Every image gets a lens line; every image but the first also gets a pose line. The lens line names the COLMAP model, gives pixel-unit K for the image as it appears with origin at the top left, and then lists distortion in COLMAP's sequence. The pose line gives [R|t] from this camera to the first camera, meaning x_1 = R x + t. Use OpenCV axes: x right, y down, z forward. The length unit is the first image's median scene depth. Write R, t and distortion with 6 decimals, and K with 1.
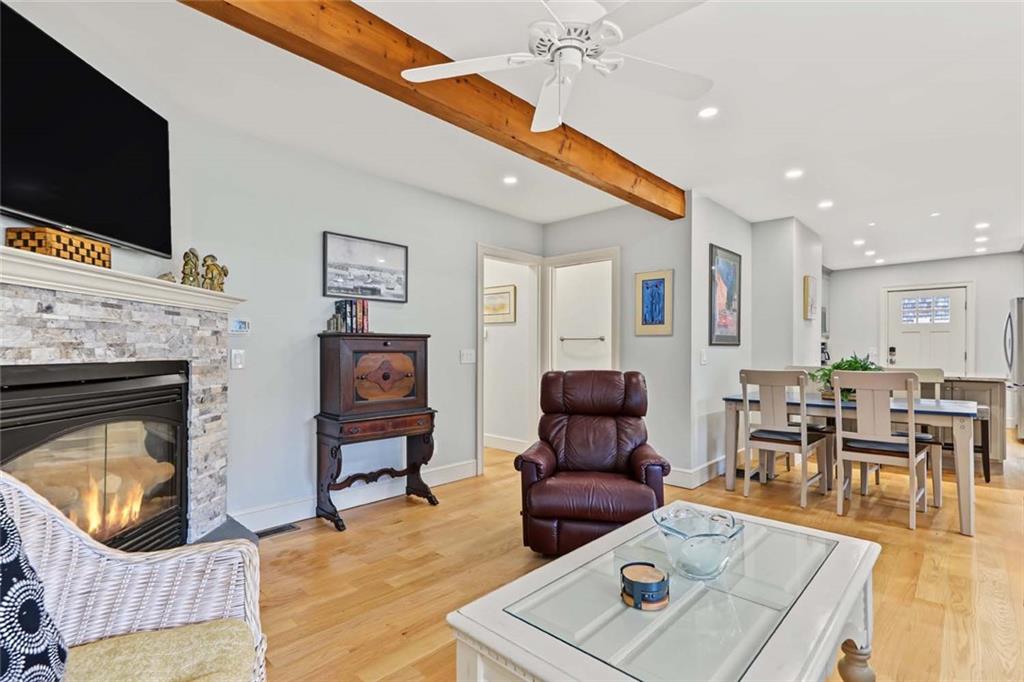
lens RADIAL K [[485.9, 0, 507.5], [0, 485.9, 347.5], [0, 0, 1]] dist [0.000391, -0.000083]
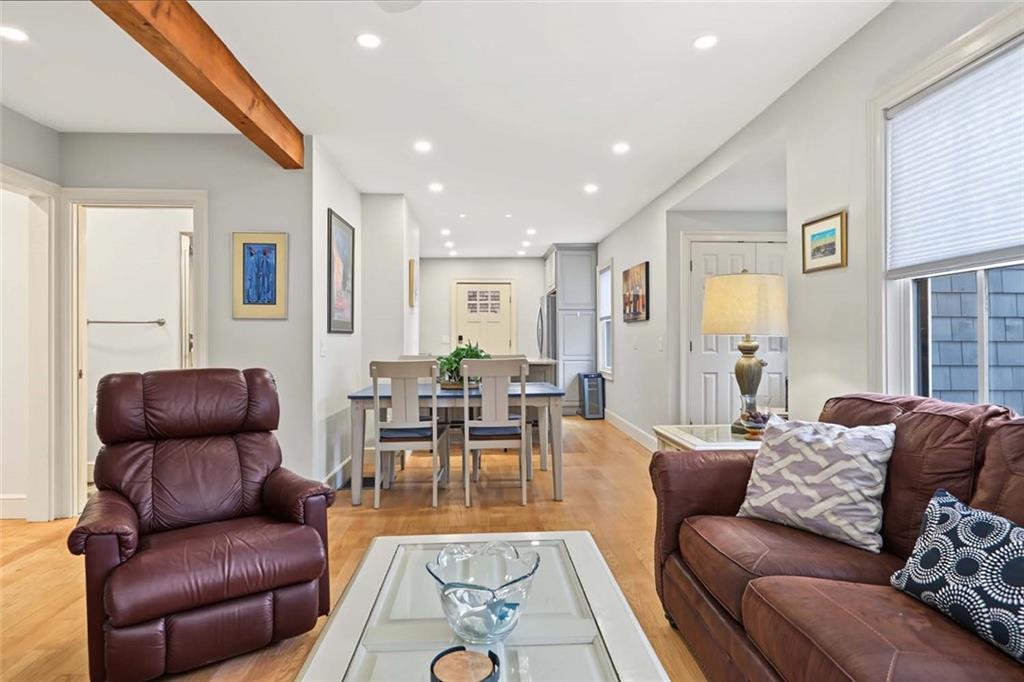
lens RADIAL K [[570.5, 0, 511.1], [0, 570.5, 337.6], [0, 0, 1]] dist [0.001707, 0.000010]
pose [[0.682454, -0.001250, 0.730927, -0.093896], [0.000044, 0.999999, 0.001669, 0.002773], [-0.730928, -0.001106, 0.682453, 0.152419]]
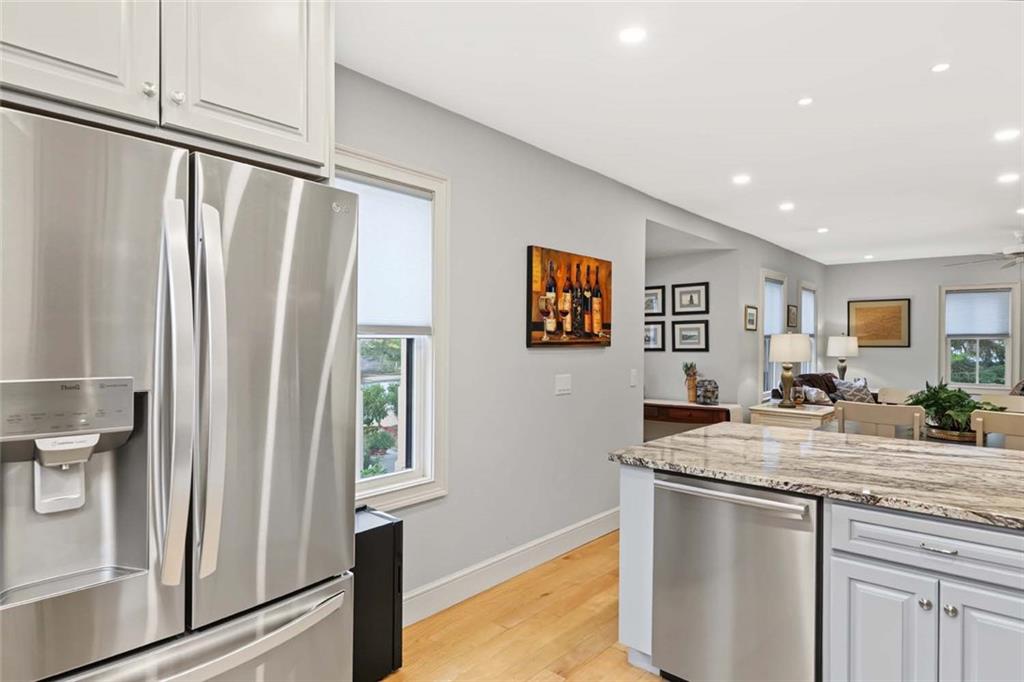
lens RADIAL K [[576.4, 0, 503.0], [0, 576.4, 343.3], [0, 0, 1]] dist [0.002695, 0.000621]
pose [[-0.998974, -0.004050, -0.045099, 1.719818], [-0.004200, 0.999986, 0.003239, -0.057113], [0.045086, 0.003425, -0.998977, 2.217804]]
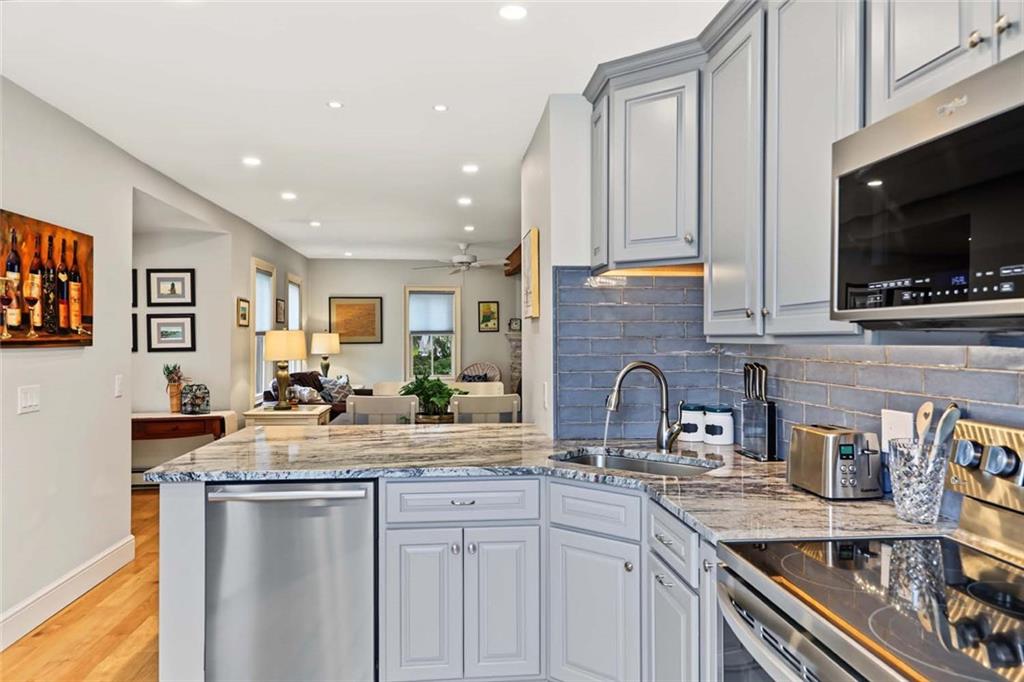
lens RADIAL K [[689.8, 0, 512.0], [0, 689.8, 341.0], [0, 0, 1]] dist [0.003108, 0.000087]
pose [[-0.642829, 0.004275, -0.765998, 1.858903], [0.003591, 0.999990, 0.002567, -0.056217], [0.766002, -0.001101, -0.642838, 2.259071]]
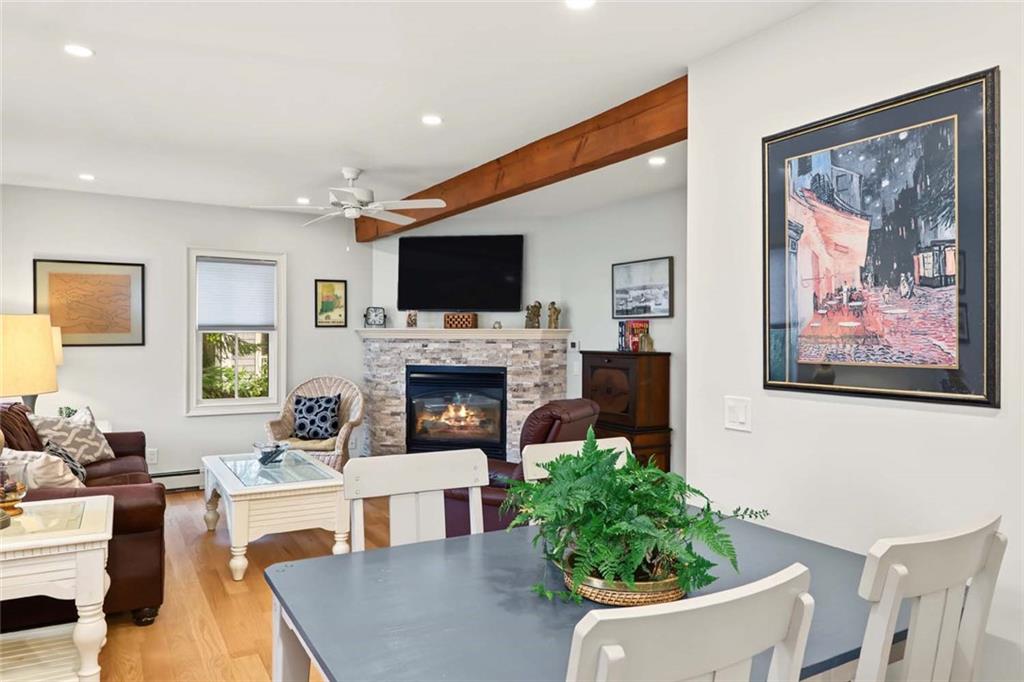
lens RADIAL K [[689.8, 0, 512.0], [0, 689.8, 341.0], [0, 0, 1]] dist [0.003108, 0.000087]
pose [[-0.264451, 0.003803, -0.964392, 1.320365], [-0.000106, 0.999992, 0.003973, -0.058696], [0.964399, 0.001153, -0.264449, 1.210901]]
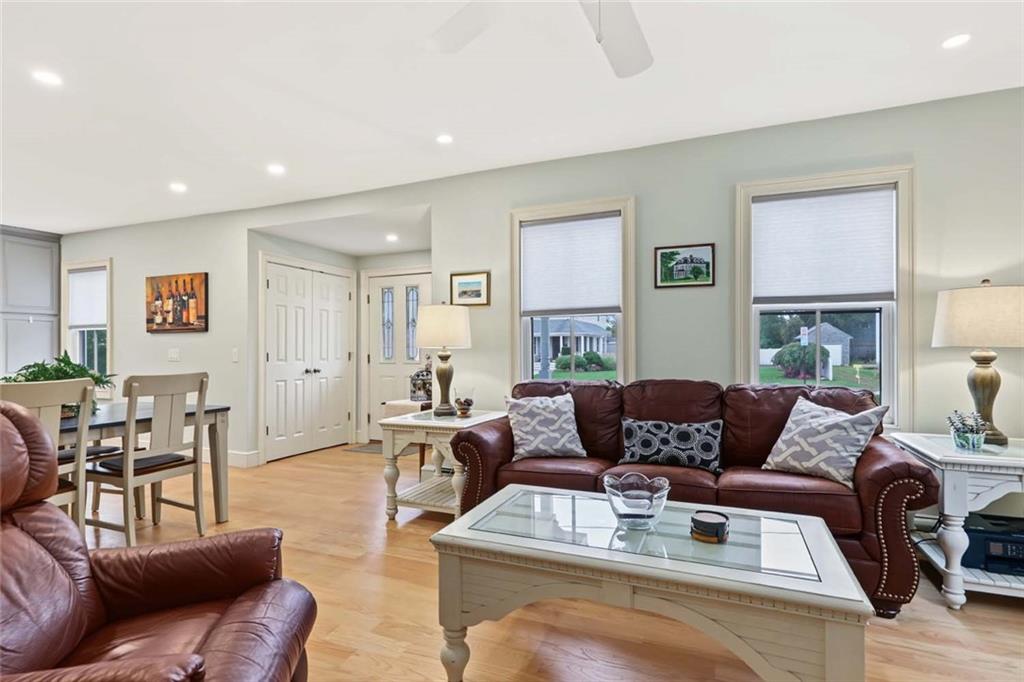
lens RADIAL K [[501.3, 0, 510.5], [0, 501.3, 347.1], [0, 0, 1]] dist [0.000245, 0.000012]
pose [[-0.365278, 0.004503, 0.930888, -0.284004], [-0.001809, 0.999983, -0.005547, 0.006073], [-0.930897, -0.003710, -0.365264, 0.727461]]
